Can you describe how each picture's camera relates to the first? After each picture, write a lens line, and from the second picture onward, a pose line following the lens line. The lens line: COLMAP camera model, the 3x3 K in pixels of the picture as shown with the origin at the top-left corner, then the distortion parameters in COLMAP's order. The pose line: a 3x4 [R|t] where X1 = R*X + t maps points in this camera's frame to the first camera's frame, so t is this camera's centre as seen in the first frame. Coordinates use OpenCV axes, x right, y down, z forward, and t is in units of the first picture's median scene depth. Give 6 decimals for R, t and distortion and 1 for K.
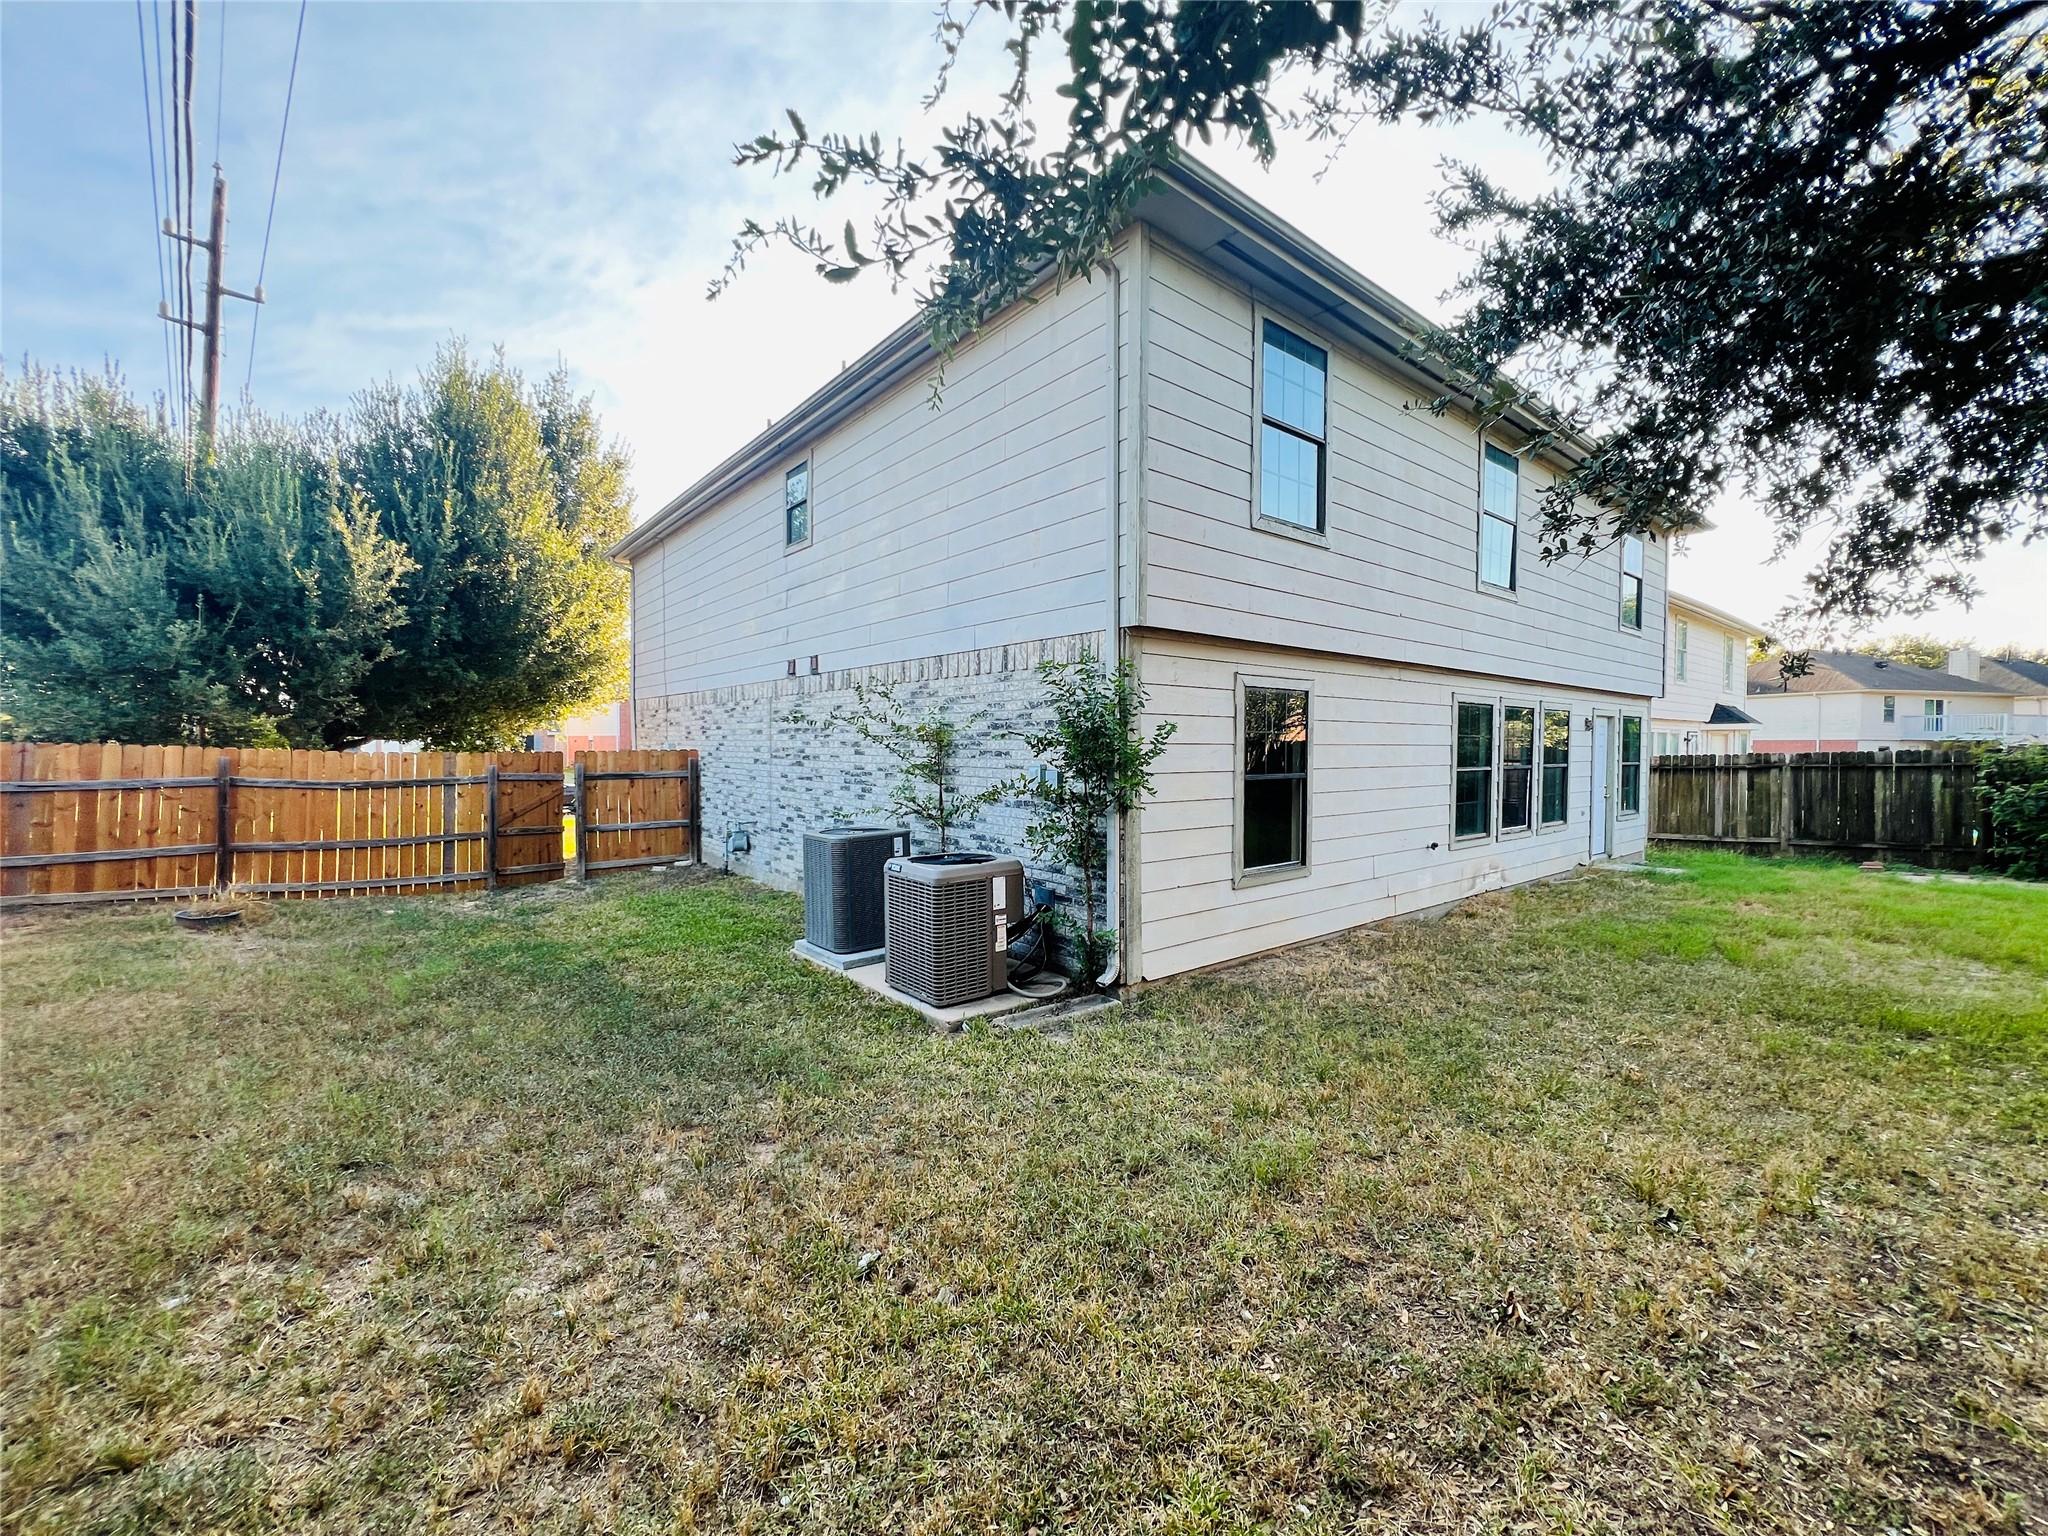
lens RADIAL K [[821.3, 0, 1026.3], [0, 821.3, 766.0], [0, 0, 1]] dist [-0.001428, 0.000104]
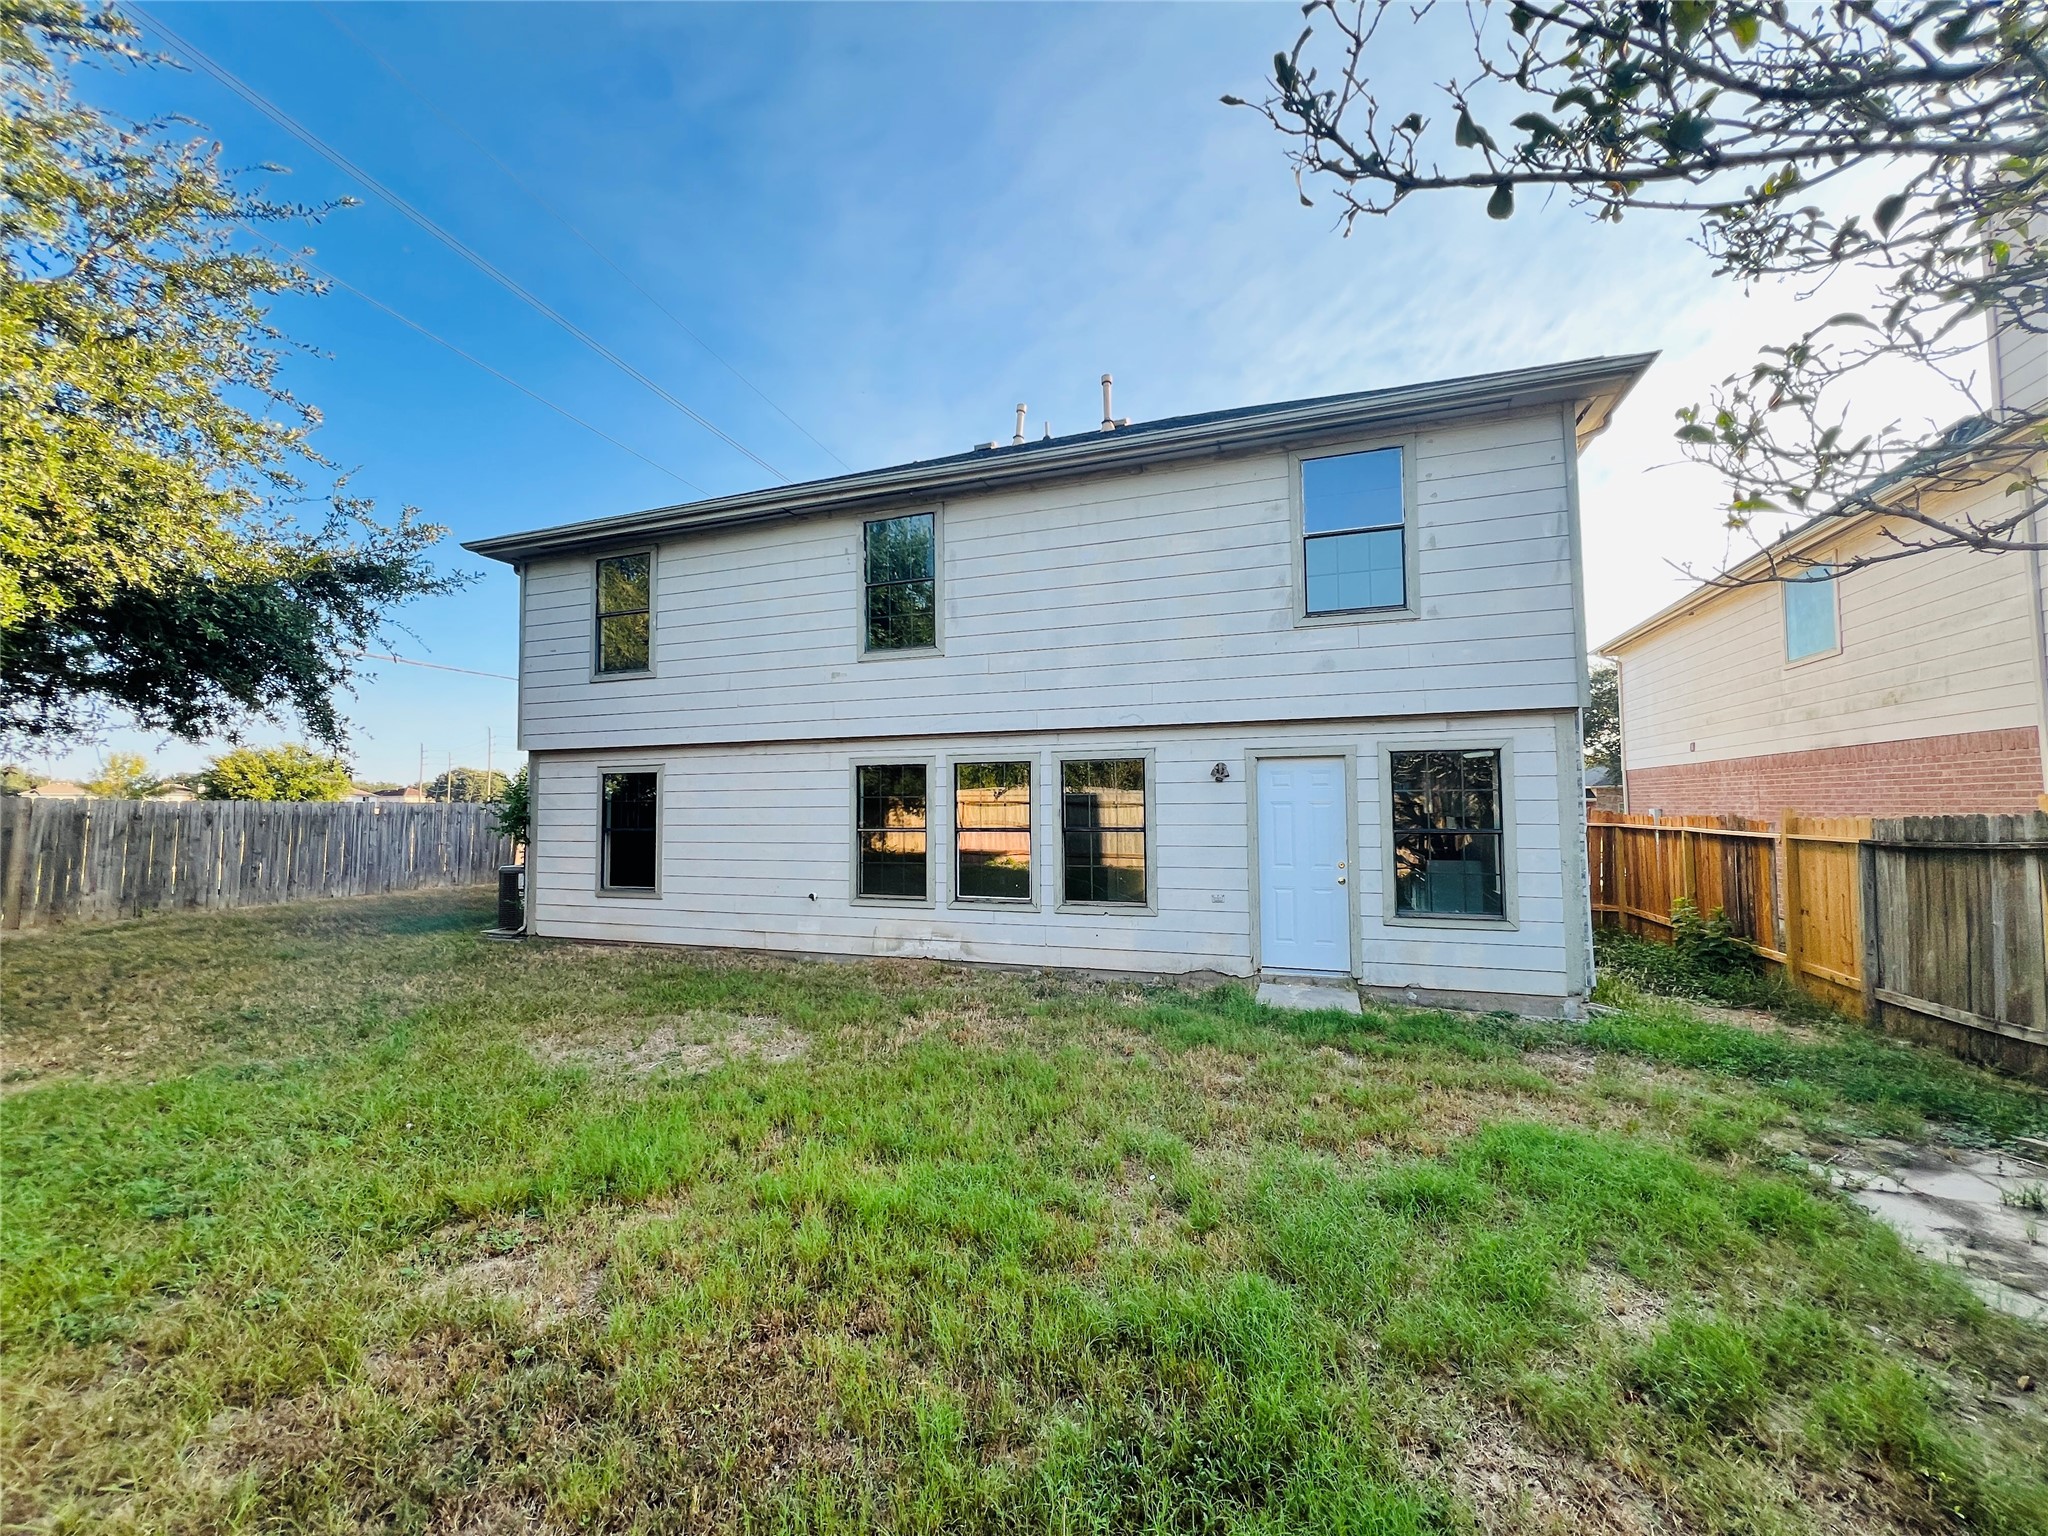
lens RADIAL K [[821.3, 0, 1021.3], [0, 821.3, 771.6], [0, 0, 1]] dist [-0.001428, 0.000104]
pose [[0.511648, -0.048617, -0.857819, 2.005470], [-0.012222, 0.997885, -0.063845, -0.007396], [0.859108, 0.043151, 0.509971, 0.830569]]
